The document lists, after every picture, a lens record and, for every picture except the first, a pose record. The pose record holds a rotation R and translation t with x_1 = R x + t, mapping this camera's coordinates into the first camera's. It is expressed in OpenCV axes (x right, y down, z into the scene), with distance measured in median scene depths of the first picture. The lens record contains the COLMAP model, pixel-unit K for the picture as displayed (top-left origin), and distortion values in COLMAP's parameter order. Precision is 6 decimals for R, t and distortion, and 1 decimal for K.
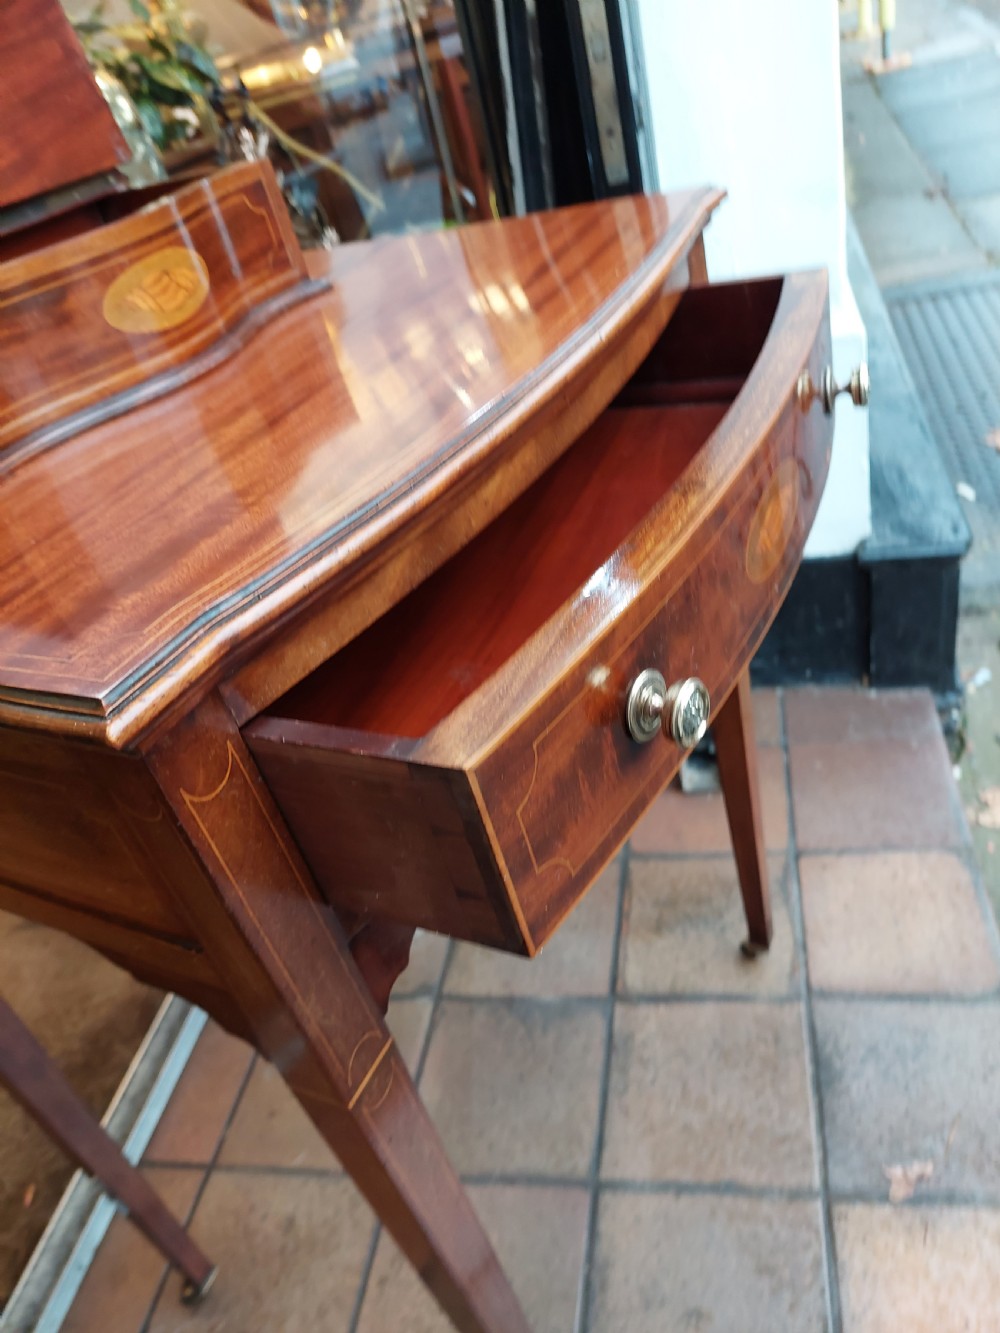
lens RADIAL K [[952.8, 0, 495.8], [0, 952.8, 653.8], [0, 0, 1]] dist [0.057628, -0.081308]
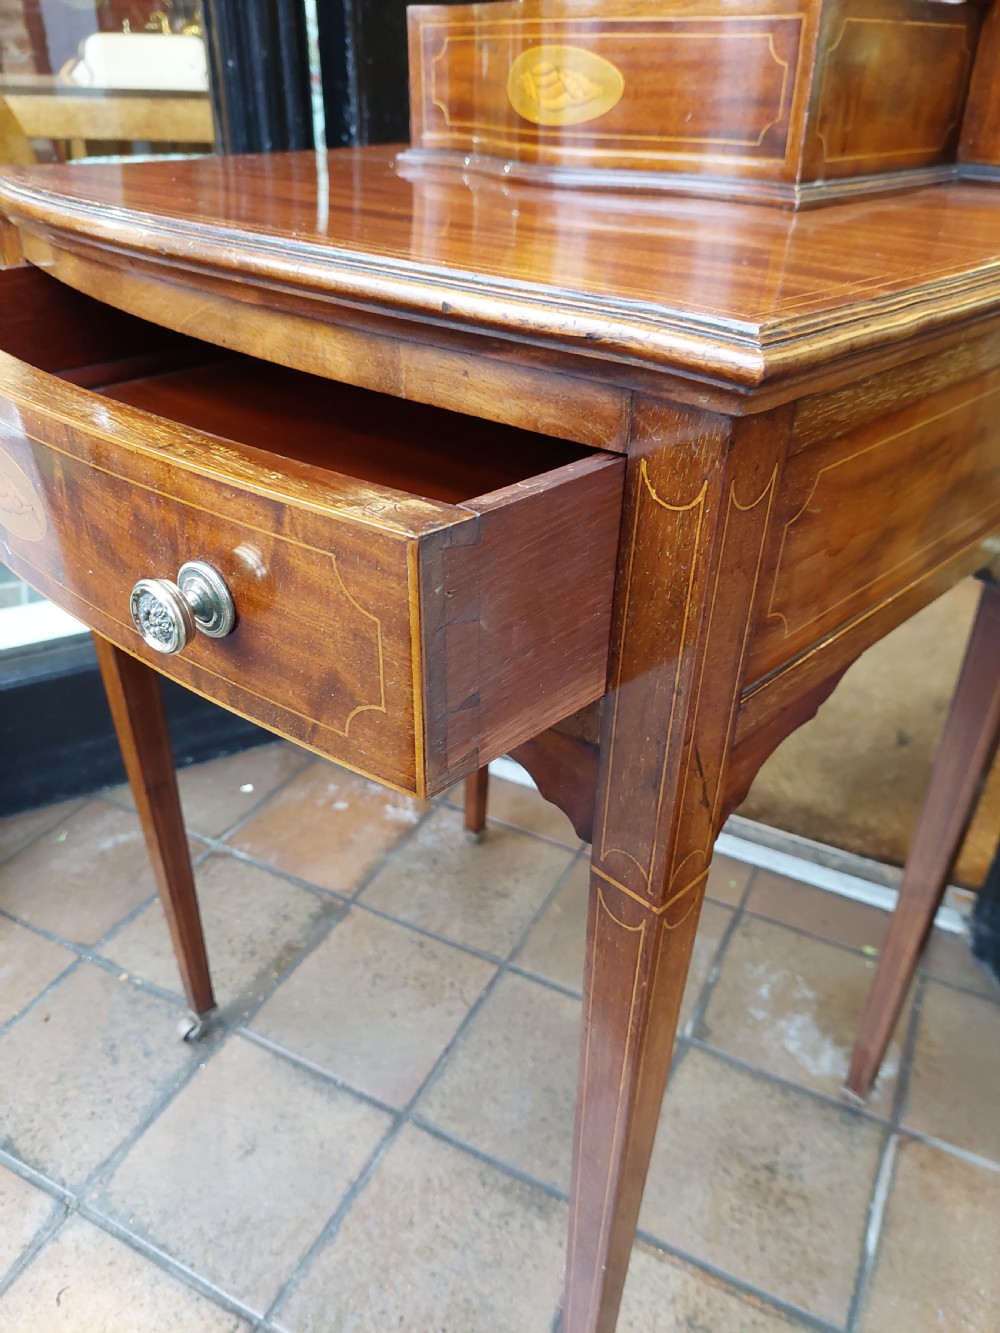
lens RADIAL K [[973.3, 0, 493.1], [0, 973.3, 664.3], [0, 0, 1]] dist [0.001677, -0.017342]
pose [[-0.286998, 0.695139, -0.659101, 0.430097], [-0.461764, 0.502438, 0.730979, -0.478660], [0.839289, 0.514139, 0.176792, 0.681386]]
